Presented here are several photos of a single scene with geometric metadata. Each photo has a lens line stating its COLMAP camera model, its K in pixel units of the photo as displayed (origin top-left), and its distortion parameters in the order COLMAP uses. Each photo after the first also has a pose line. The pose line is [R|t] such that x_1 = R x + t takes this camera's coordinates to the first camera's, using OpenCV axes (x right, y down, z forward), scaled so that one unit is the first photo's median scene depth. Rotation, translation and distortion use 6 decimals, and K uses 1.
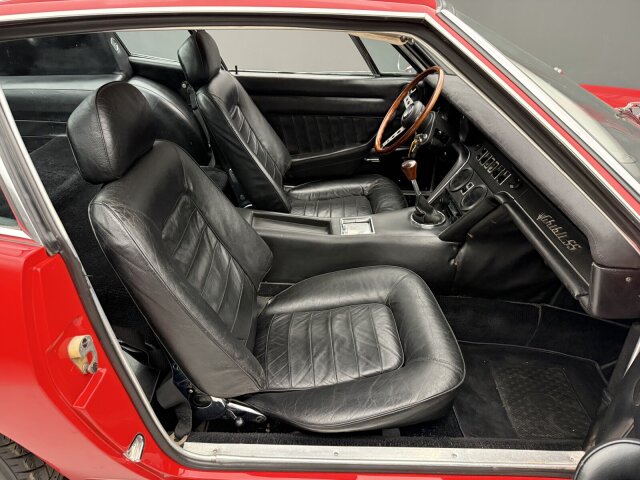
lens RADIAL K [[460.1, 0, 318.1], [0, 460.1, 240.9], [0, 0, 1]] dist [0.006744, -0.009492]
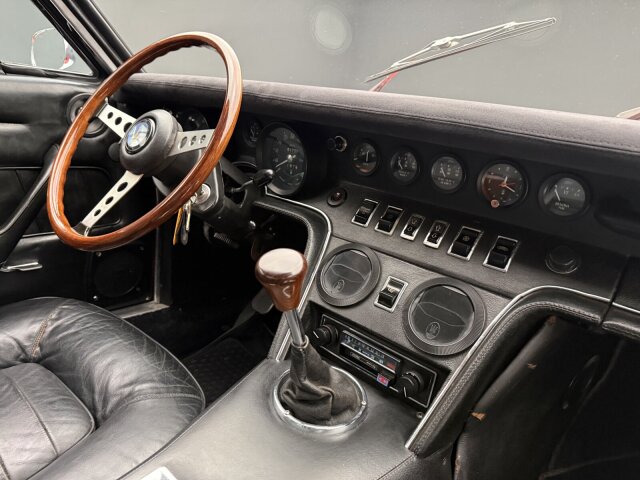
lens RADIAL K [[460.1, 0, 339.4], [0, 460.1, 245.9], [0, 0, 1]] dist [0.006744, -0.009492]
pose [[0.653743, -0.158794, 0.739868, -0.000603], [0.268795, 0.962702, -0.030886, -0.109884], [-0.707368, 0.219064, 0.672043, 0.535822]]
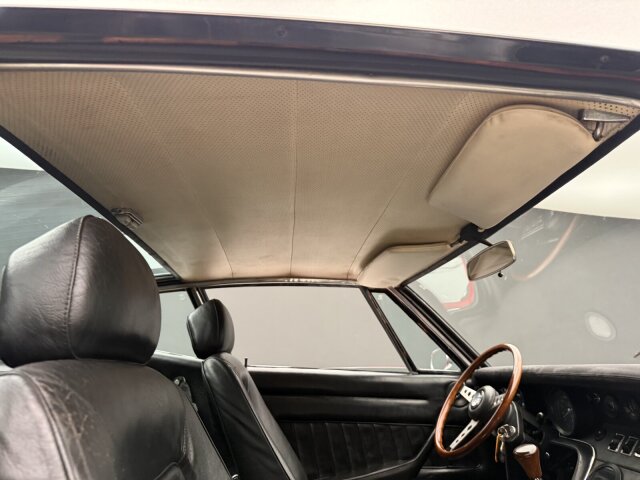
lens RADIAL K [[460.1, 0, 320.4], [0, 460.1, 243.4], [0, 0, 1]] dist [0.006744, -0.009492]
pose [[0.998148, 0.030512, 0.052633, -0.093149], [0.014780, 0.717606, -0.696293, 0.050633], [-0.059015, 0.695781, 0.715826, 0.248827]]
